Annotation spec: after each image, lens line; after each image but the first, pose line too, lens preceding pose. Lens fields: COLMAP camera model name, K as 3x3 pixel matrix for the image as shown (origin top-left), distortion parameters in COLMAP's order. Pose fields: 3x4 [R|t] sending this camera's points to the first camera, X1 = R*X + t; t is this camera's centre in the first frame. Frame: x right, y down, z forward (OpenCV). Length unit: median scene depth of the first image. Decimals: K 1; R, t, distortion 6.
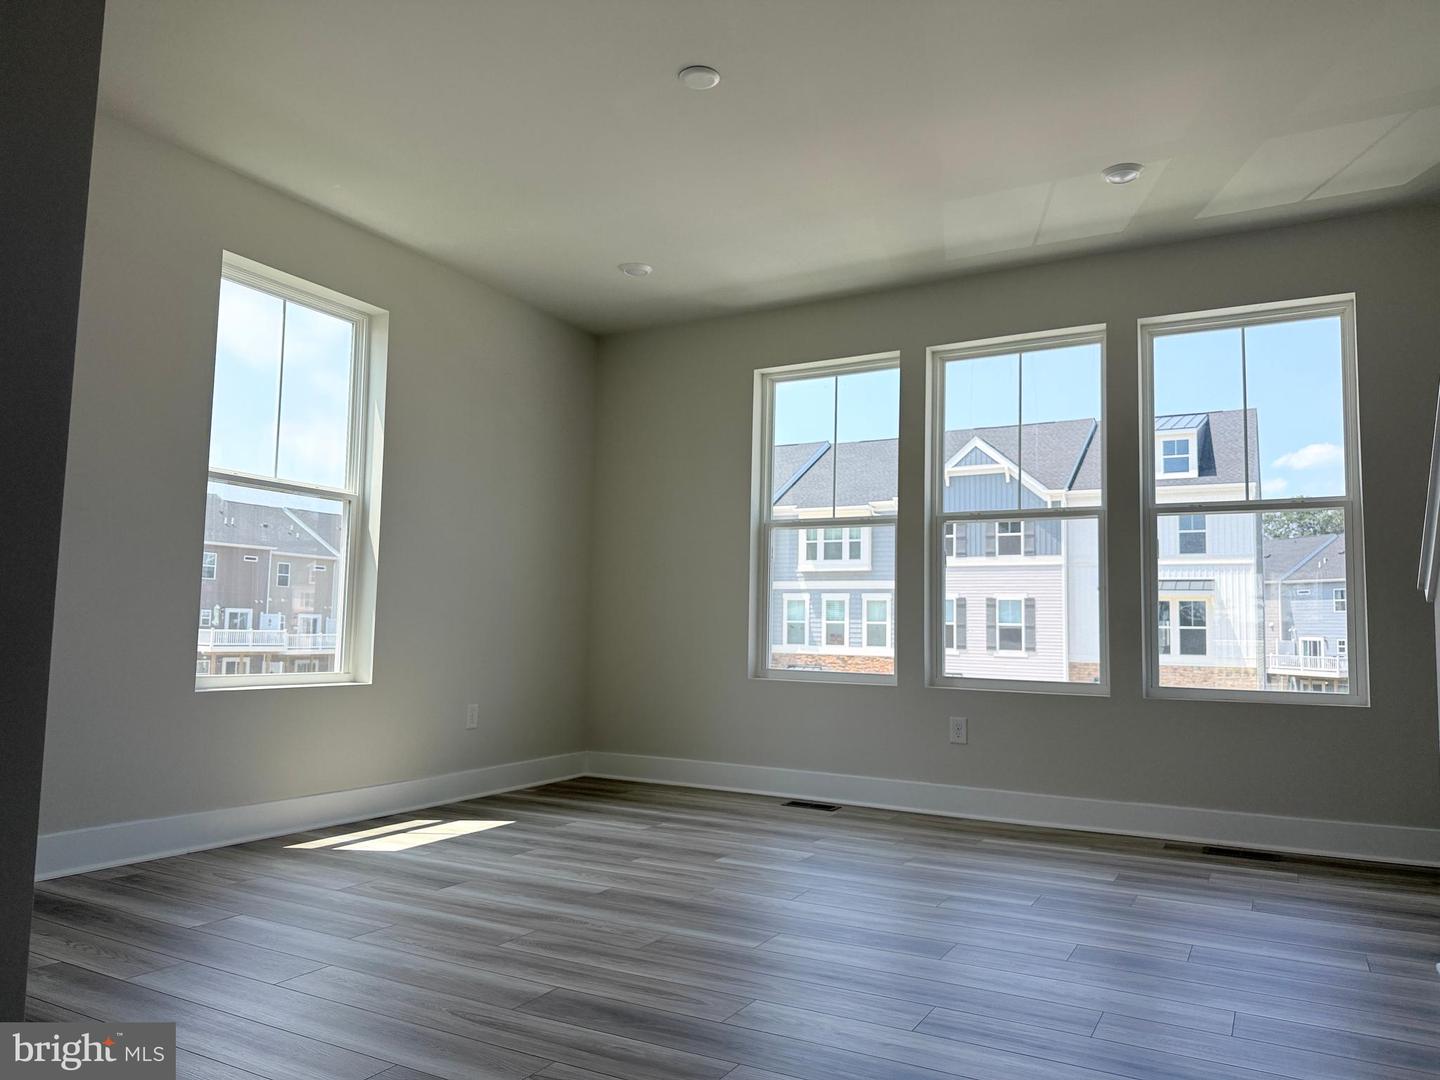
lens RADIAL K [[1006.0, 0, 720.0], [0, 1006.0, 540.0], [0, 0, 1]] dist [0.110413, -0.149231]
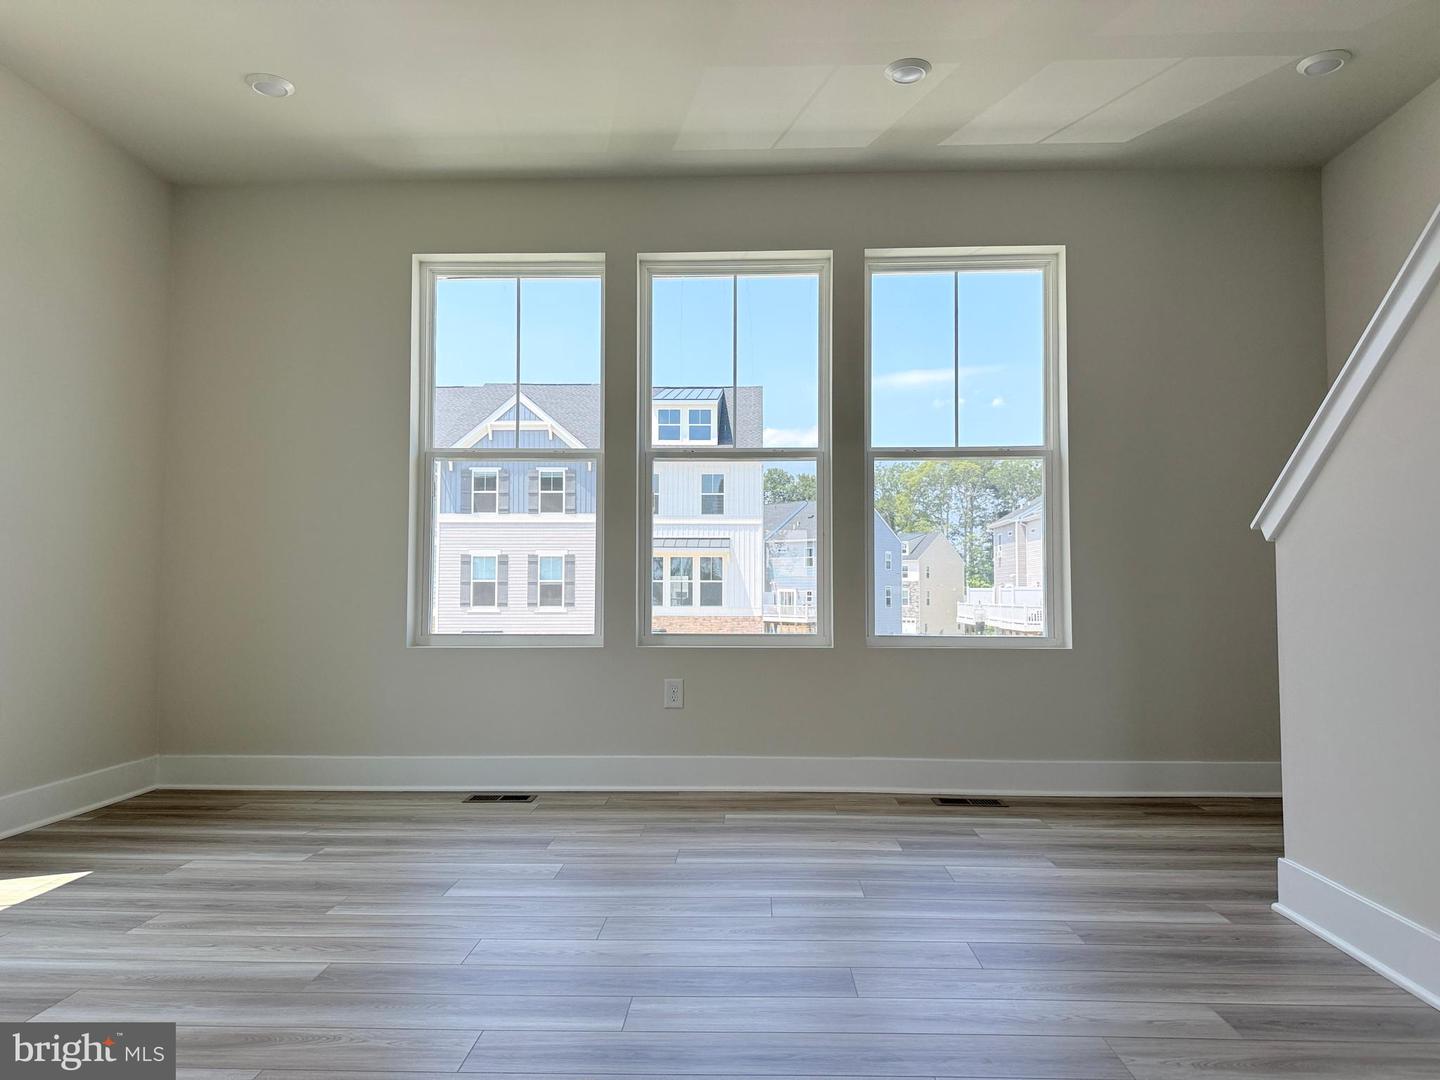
lens RADIAL K [[1006.0, 0, 720.0], [0, 1006.0, 540.0], [0, 0, 1]] dist [0.110413, -0.149231]
pose [[0.893008, 0.007962, 0.449970, -0.115491], [-0.026549, 0.999034, 0.035012, 0.018642], [-0.449257, -0.043212, 0.892357, 0.181855]]
